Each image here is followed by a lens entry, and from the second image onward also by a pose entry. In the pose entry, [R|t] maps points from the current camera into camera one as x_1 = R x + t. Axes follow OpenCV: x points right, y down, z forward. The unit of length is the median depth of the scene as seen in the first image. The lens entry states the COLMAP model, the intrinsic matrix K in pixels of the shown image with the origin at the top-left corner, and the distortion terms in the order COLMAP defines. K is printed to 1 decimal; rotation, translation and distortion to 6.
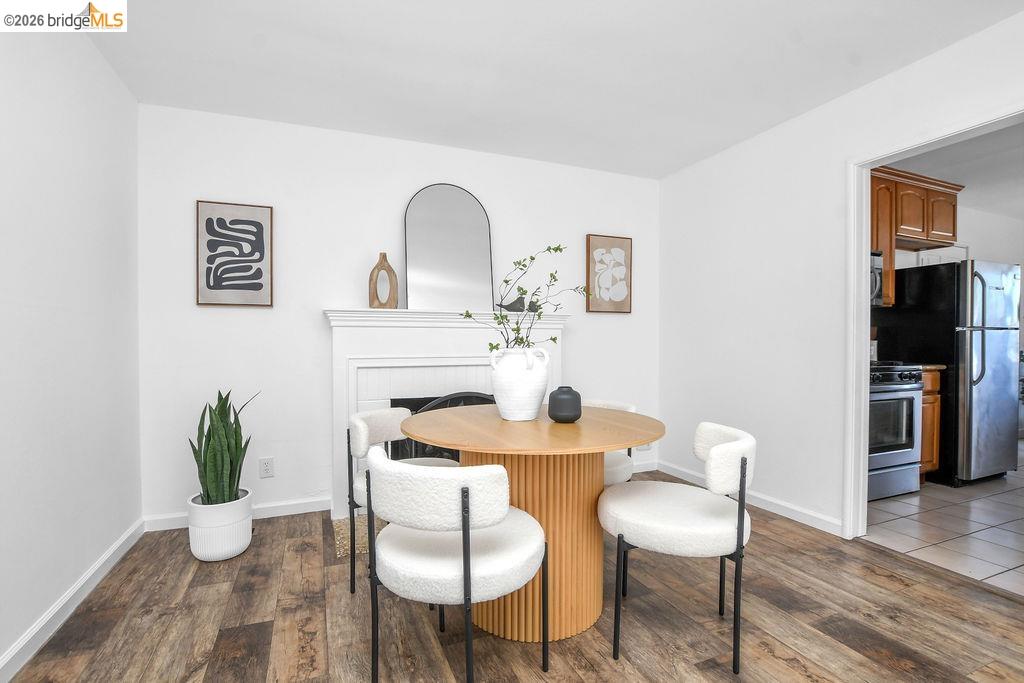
lens RADIAL K [[475.1, 0, 510.1], [0, 475.1, 345.8], [0, 0, 1]] dist [-0.021304, 0.000504]
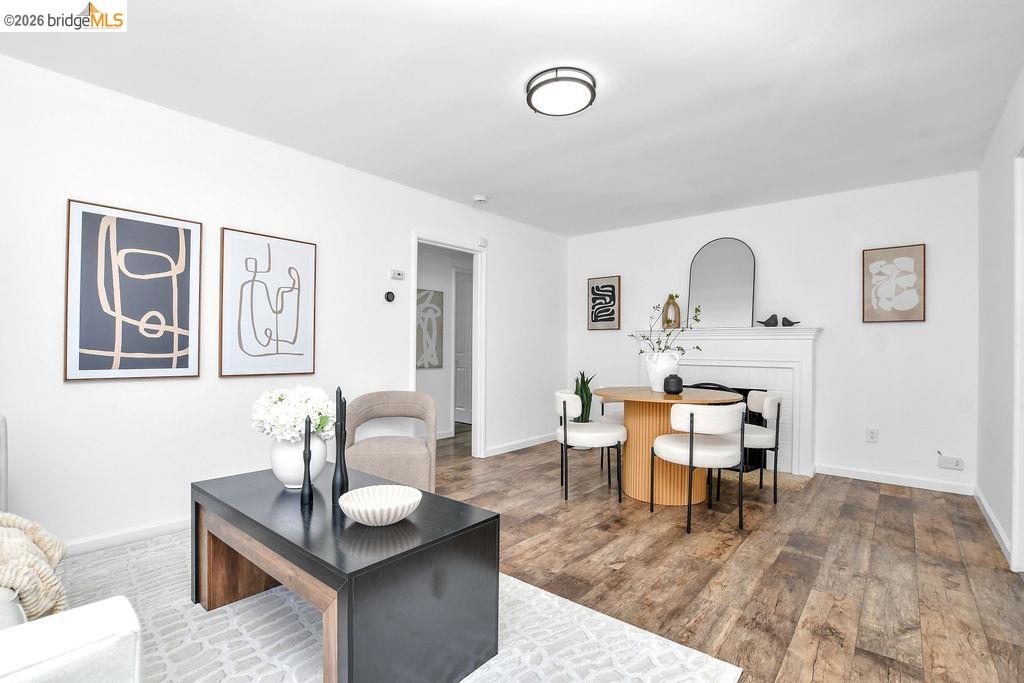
lens RADIAL K [[475.1, 0, 511.4], [0, 475.1, 345.0], [0, 0, 1]] dist [-0.021304, 0.000504]
pose [[0.475225, -0.000450, -0.879864, 0.941559], [-0.016925, 0.999810, -0.009652, 0.002903], [0.879701, 0.019479, 0.475127, -0.254244]]
